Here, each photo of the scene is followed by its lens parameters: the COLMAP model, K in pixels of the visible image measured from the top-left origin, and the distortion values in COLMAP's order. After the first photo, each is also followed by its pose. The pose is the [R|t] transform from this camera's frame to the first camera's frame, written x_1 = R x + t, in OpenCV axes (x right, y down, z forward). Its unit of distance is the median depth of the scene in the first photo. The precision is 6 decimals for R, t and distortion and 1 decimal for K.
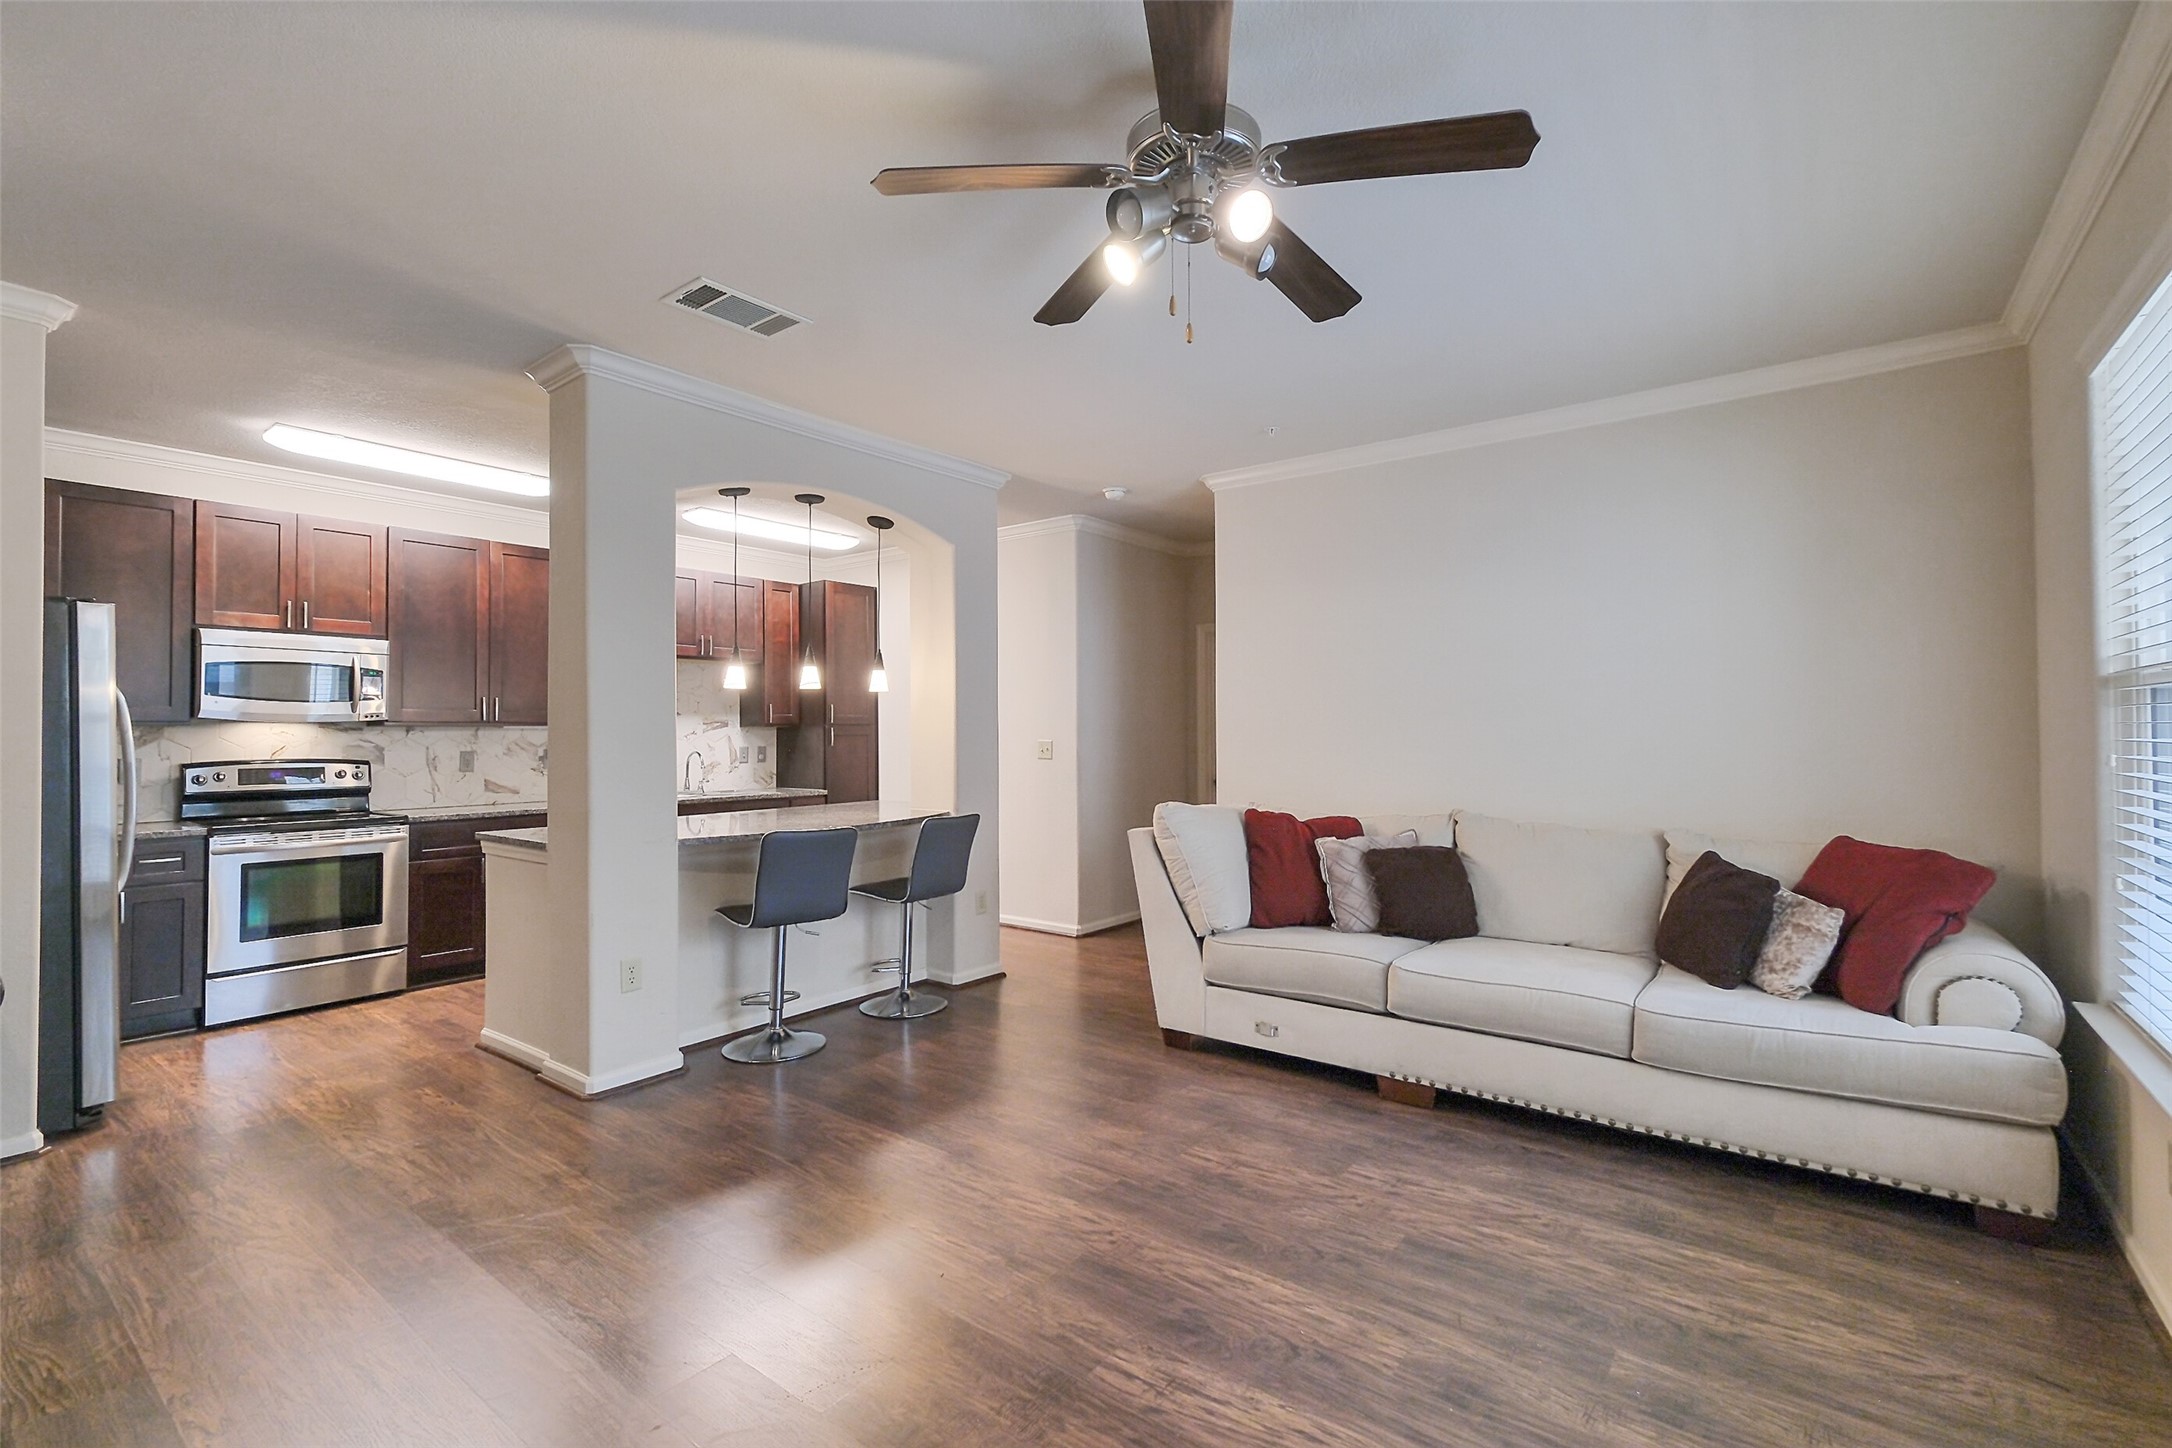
lens RADIAL K [[957.0, 0, 1088.4], [0, 957.0, 713.7], [0, 0, 1]] dist [-0.003425, -0.000041]
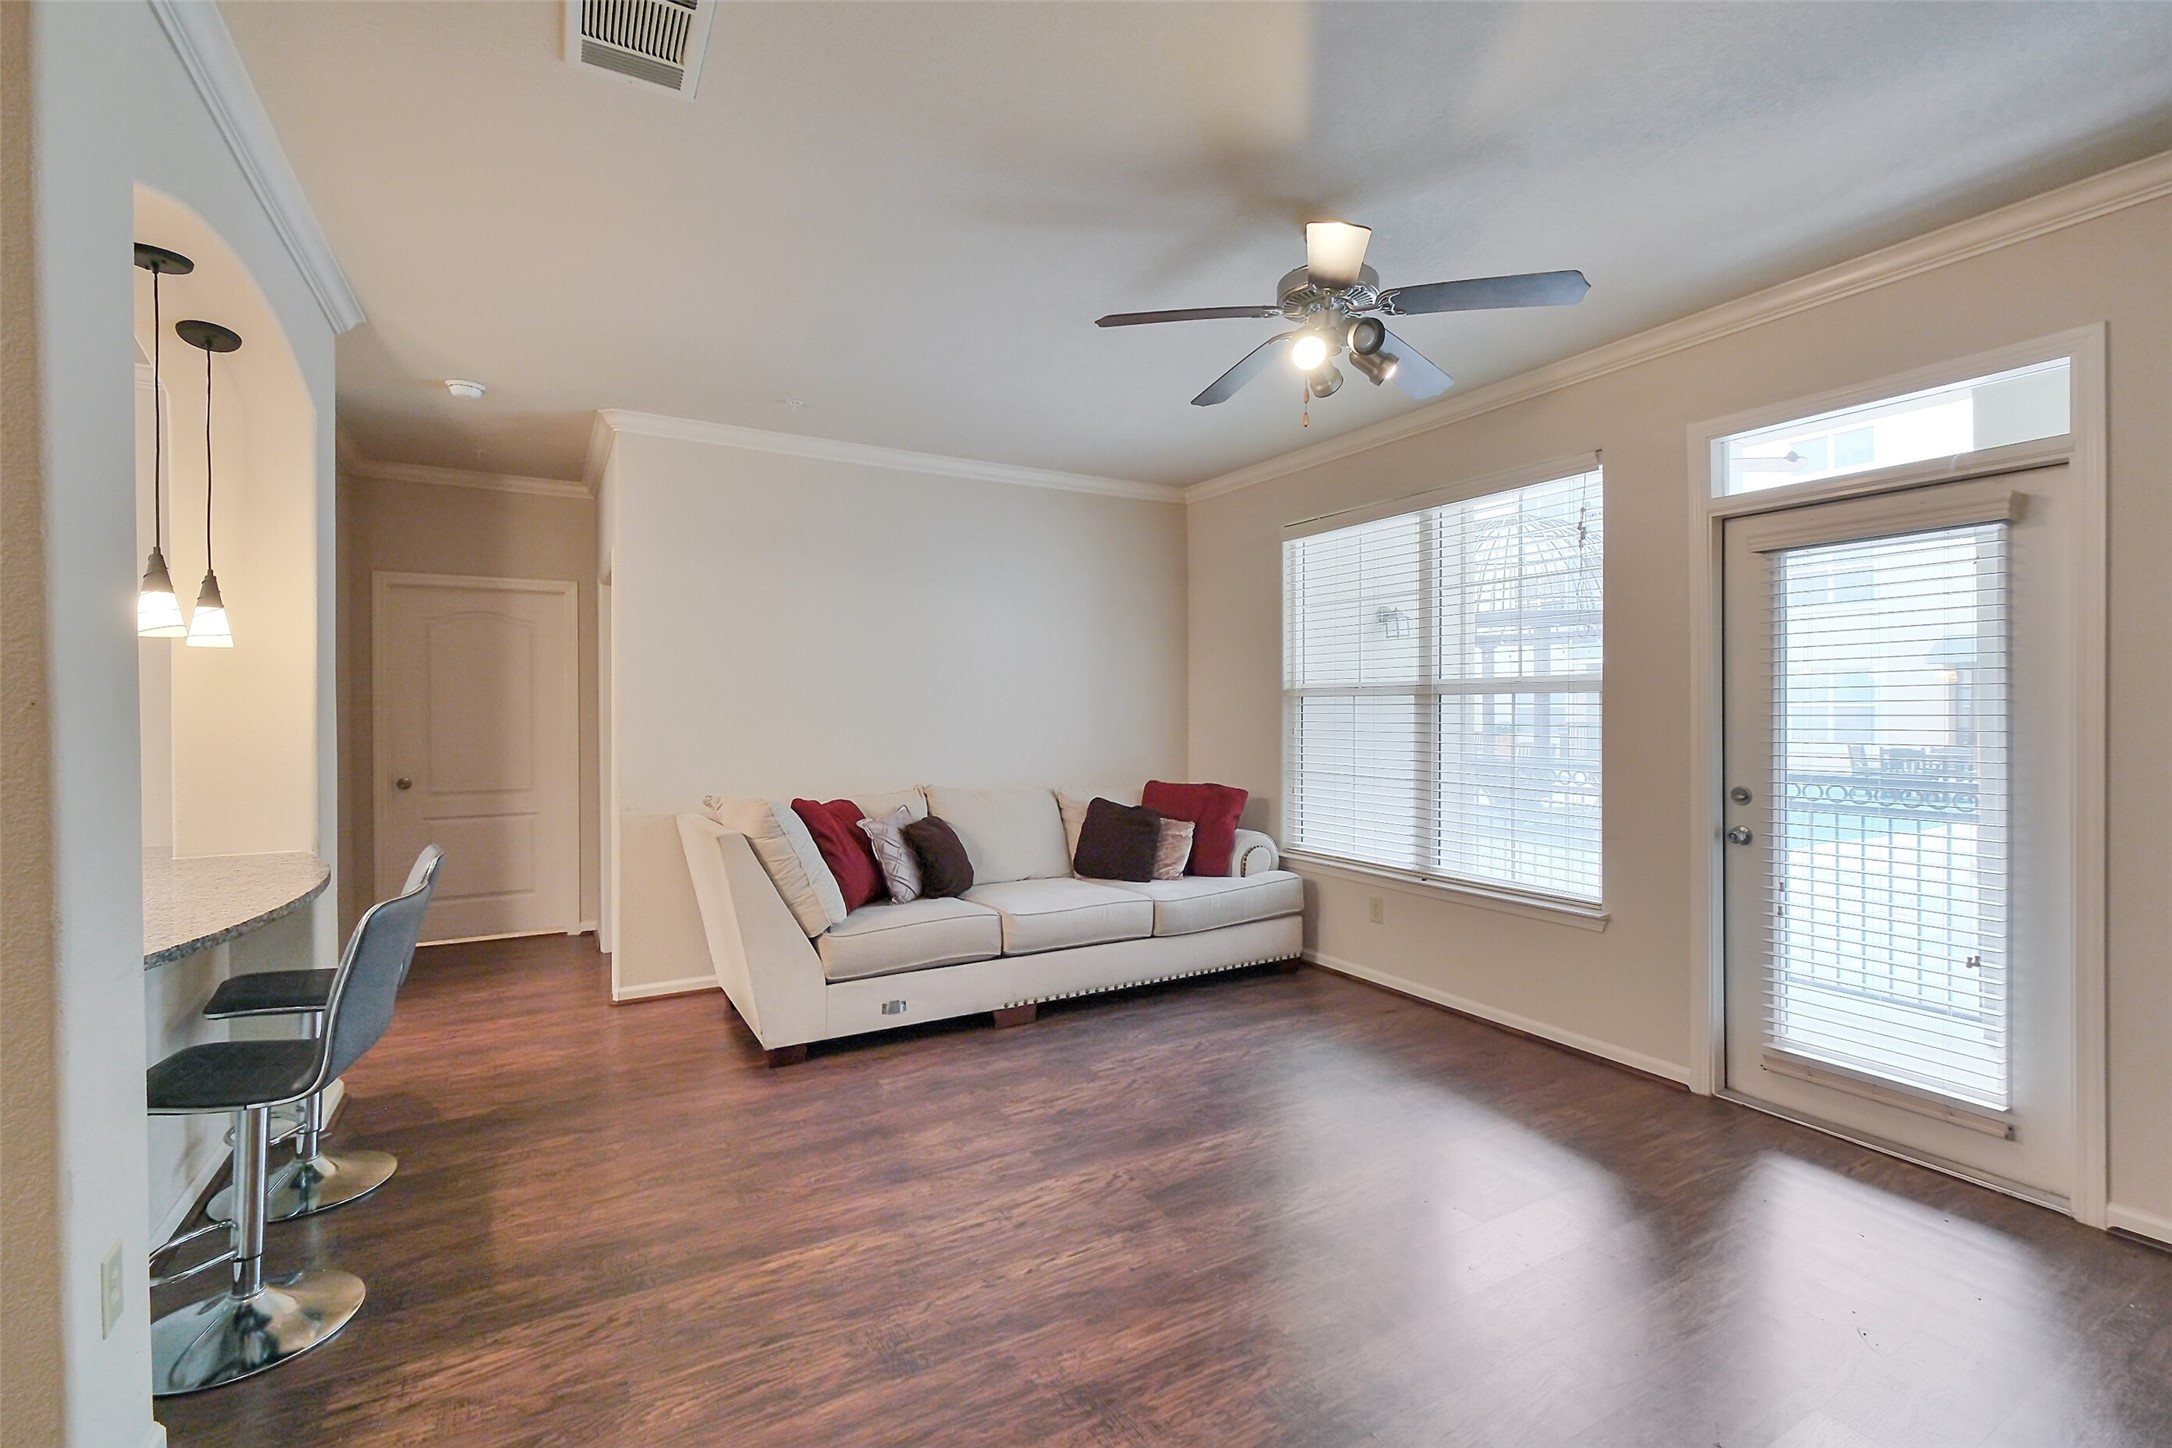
lens RADIAL K [[949.0, 0, 1081.9], [0, 949.0, 714.6], [0, 0, 1]] dist [-0.002482, -0.000396]
pose [[0.386292, -0.000232, 0.922377, -0.820028], [-0.018125, 0.999805, 0.007842, 0.003376], [-0.922199, -0.019747, 0.386212, 0.513516]]
